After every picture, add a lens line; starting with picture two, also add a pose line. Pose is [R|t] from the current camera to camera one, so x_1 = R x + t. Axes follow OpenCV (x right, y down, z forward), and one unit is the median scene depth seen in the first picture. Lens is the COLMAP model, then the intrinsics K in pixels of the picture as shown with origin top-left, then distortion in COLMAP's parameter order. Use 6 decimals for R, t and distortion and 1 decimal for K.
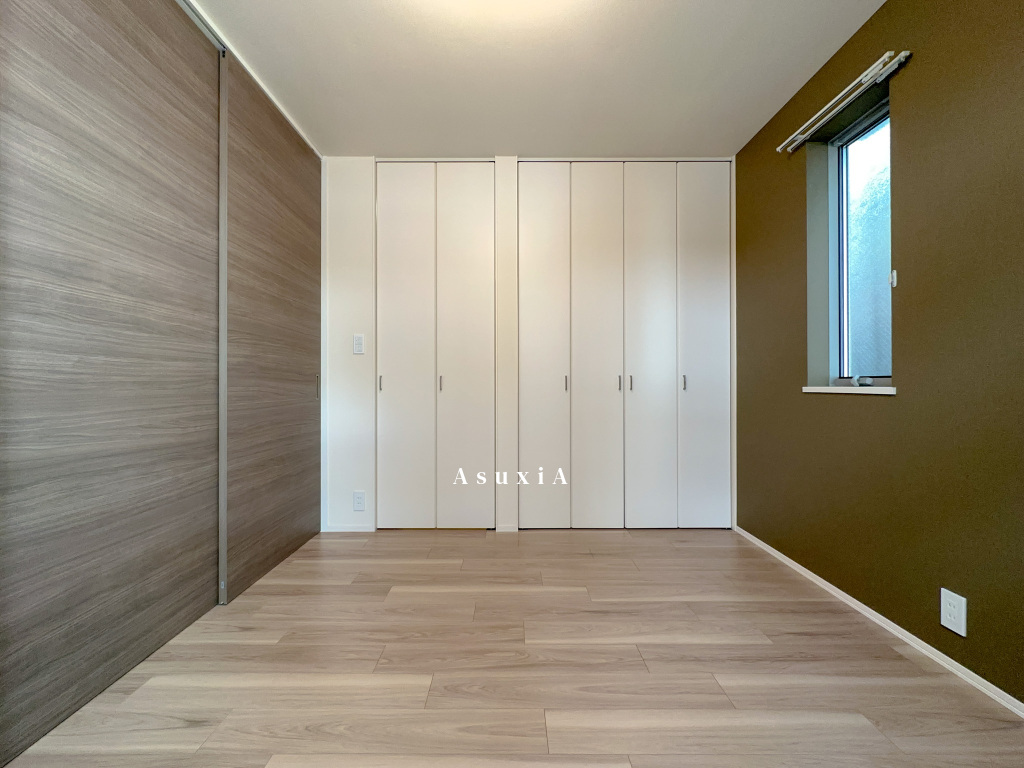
lens RADIAL K [[407.4, 0, 507.6], [0, 407.4, 383.7], [0, 0, 1]] dist [-0.002507, 0.000351]
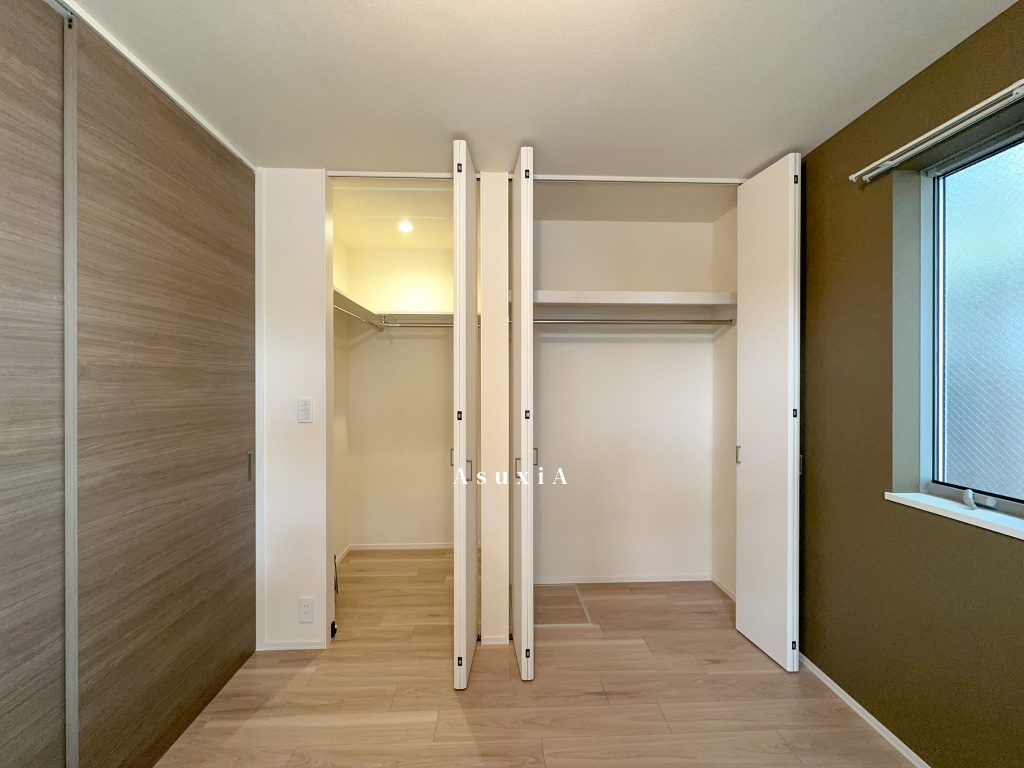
lens RADIAL K [[407.4, 0, 508.8], [0, 407.4, 383.4], [0, 0, 1]] dist [-0.002507, 0.000351]
pose [[0.999171, -0.000179, 0.040705, -0.010671], [-0.000013, 0.999989, 0.004720, -0.208863], [-0.040705, -0.004717, 0.999160, 0.282314]]
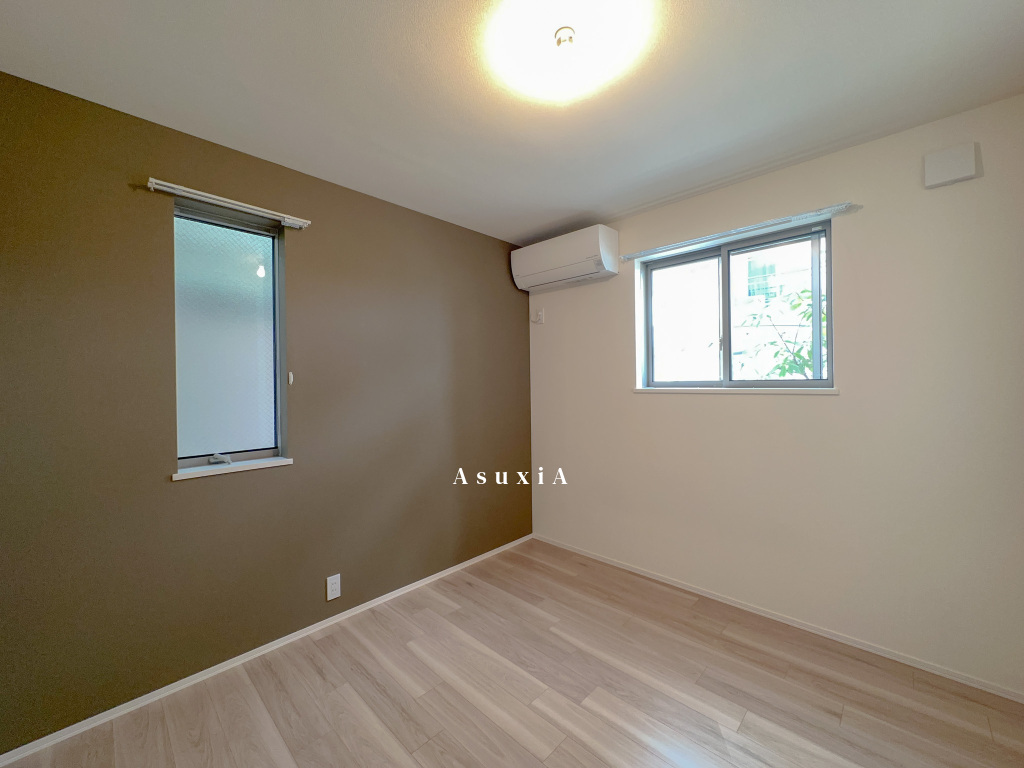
lens RADIAL K [[407.4, 0, 510.5], [0, 407.4, 383.2], [0, 0, 1]] dist [-0.002507, 0.000351]
pose [[-0.721455, 0.009511, 0.692396, -0.414151], [0.013354, 0.999911, 0.000180, -0.186201], [-0.692332, 0.009376, -0.721518, 1.182311]]
